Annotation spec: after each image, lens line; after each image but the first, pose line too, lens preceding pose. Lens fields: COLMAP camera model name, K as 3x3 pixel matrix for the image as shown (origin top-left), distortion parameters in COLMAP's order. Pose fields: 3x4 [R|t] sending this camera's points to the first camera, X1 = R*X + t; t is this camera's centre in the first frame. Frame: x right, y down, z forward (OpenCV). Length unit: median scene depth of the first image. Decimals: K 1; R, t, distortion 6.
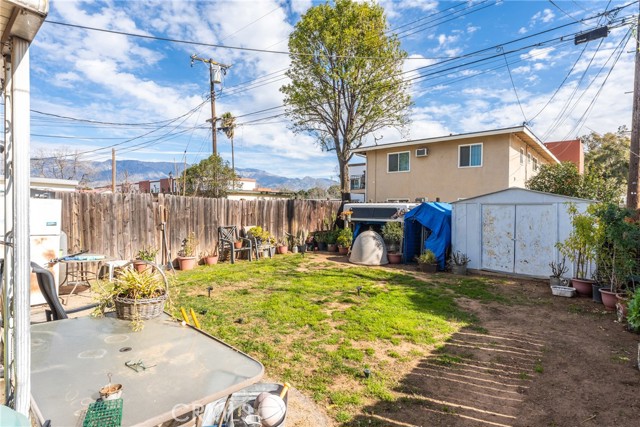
lens RADIAL K [[332.2, 0, 319.9], [0, 332.2, 213.8], [0, 0, 1]] dist [0.011207, -0.000995]
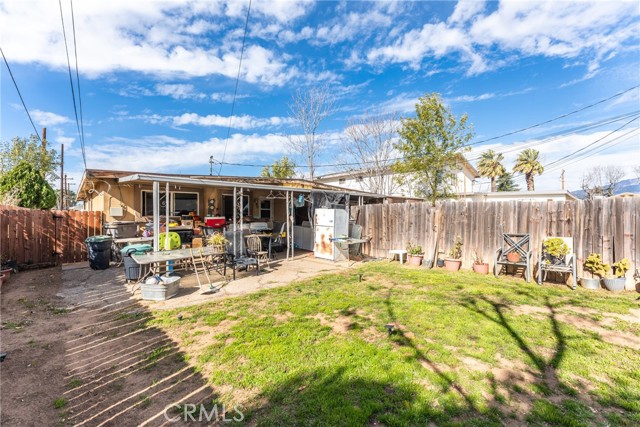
lens RADIAL K [[259.6, 0, 320.0], [0, 259.6, 216.2], [0, 0, 1]] dist [0.002982, -0.000244]
pose [[-0.104082, -0.002246, -0.994566, 1.180750], [-0.011825, 0.999930, -0.001021, 0.000571], [0.994498, 0.011655, -0.104101, 1.635080]]
